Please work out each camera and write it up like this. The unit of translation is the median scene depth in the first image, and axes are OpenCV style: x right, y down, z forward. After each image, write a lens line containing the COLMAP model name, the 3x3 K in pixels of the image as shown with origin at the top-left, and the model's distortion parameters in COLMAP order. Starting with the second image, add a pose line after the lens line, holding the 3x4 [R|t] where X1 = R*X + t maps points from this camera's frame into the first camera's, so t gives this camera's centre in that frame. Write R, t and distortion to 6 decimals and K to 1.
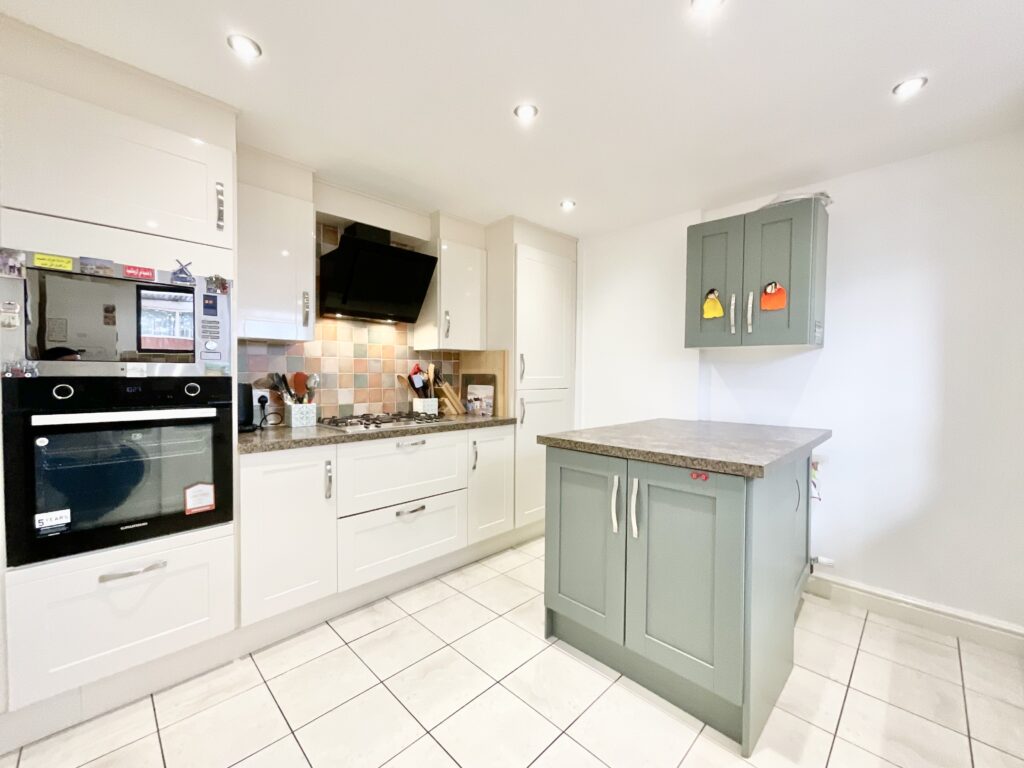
lens RADIAL K [[415.8, 0, 516.6], [0, 415.8, 384.1], [0, 0, 1]] dist [0.000167, 0.000052]
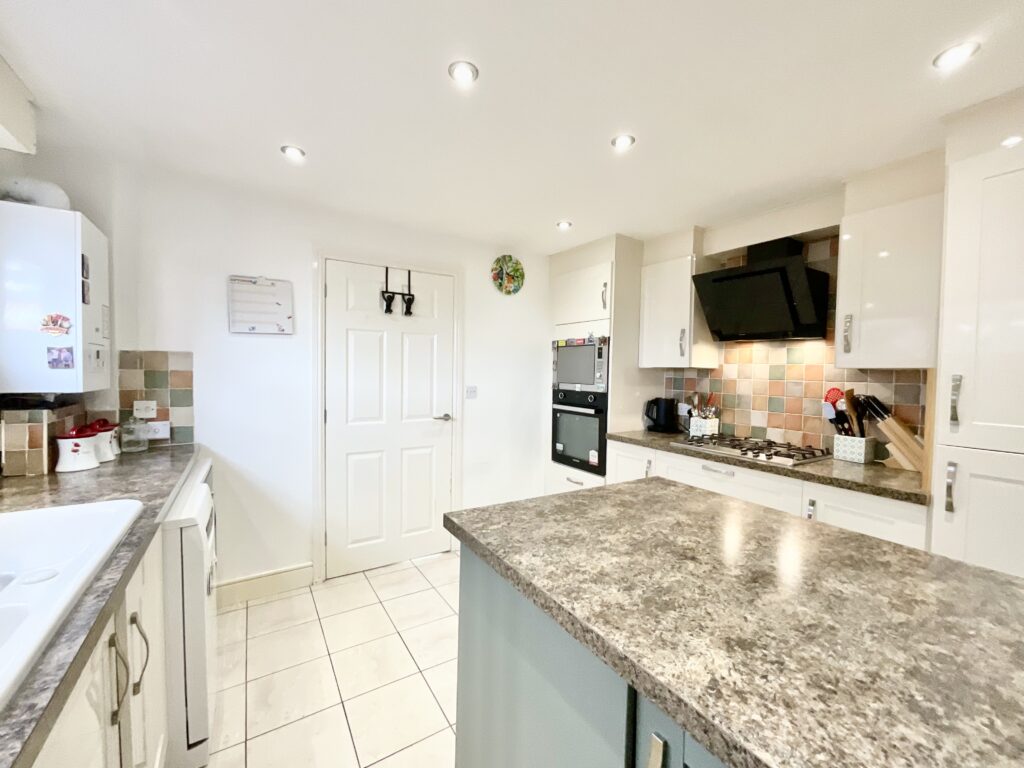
lens RADIAL K [[412.0, 0, 508.1], [0, 412.0, 383.9], [0, 0, 1]] dist [-0.000010, 0.000001]
pose [[-0.227727, 0.021113, -0.973496, 0.660917], [-0.045385, 0.998448, 0.032271, -0.056503], [0.972667, 0.051531, -0.226415, 0.613382]]
